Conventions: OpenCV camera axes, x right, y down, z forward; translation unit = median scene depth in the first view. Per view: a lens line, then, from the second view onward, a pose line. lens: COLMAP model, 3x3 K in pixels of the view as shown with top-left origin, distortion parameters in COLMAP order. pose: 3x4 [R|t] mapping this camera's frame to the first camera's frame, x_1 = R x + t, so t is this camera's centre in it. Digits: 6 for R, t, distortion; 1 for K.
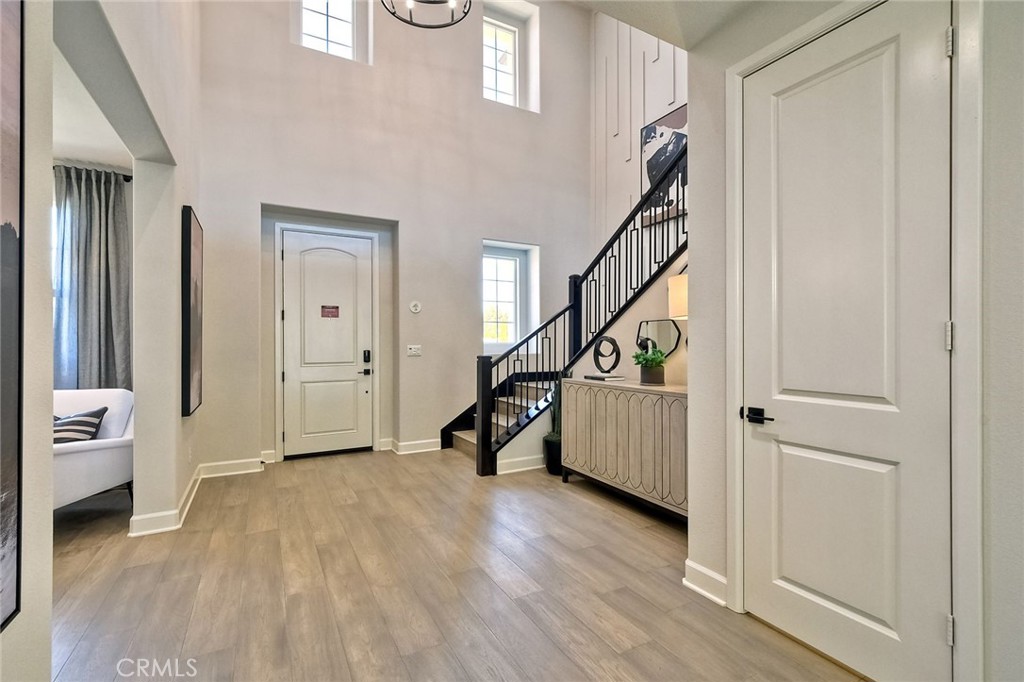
lens RADIAL K [[457.9, 0, 515.4], [0, 457.9, 343.3], [0, 0, 1]] dist [0.002930, -0.000356]
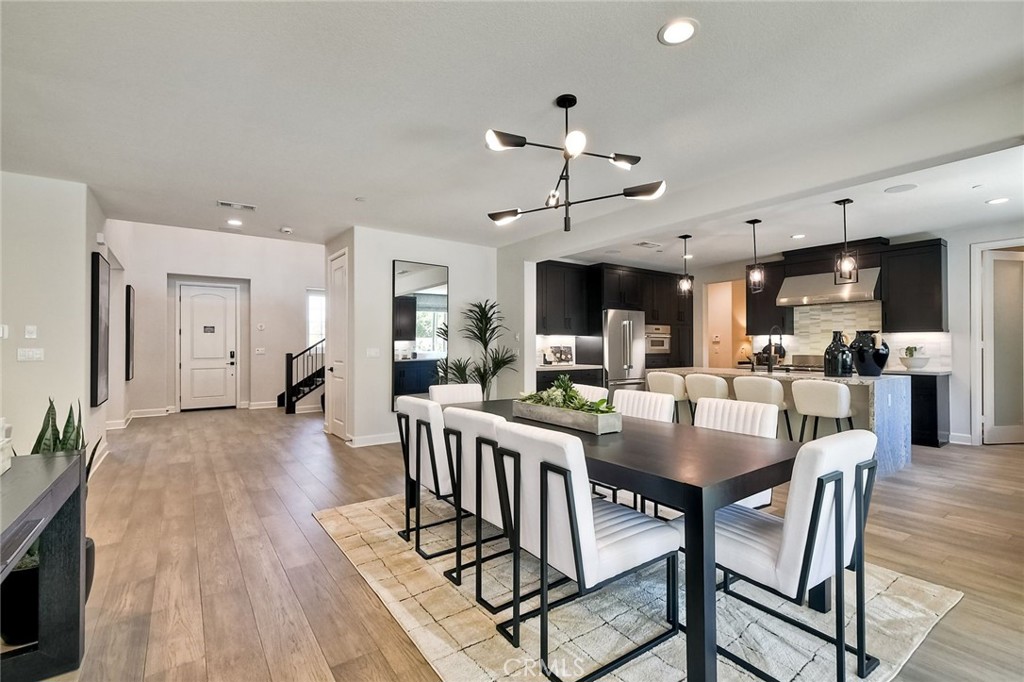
lens RADIAL K [[457.9, 0, 510.9], [0, 457.9, 344.6], [0, 0, 1]] dist [0.002930, -0.000356]
pose [[0.992292, 0.001232, 0.123915, 0.634773], [-0.000572, 0.999985, -0.005361, -0.001384], [-0.123920, 0.005249, 0.992278, -1.078303]]
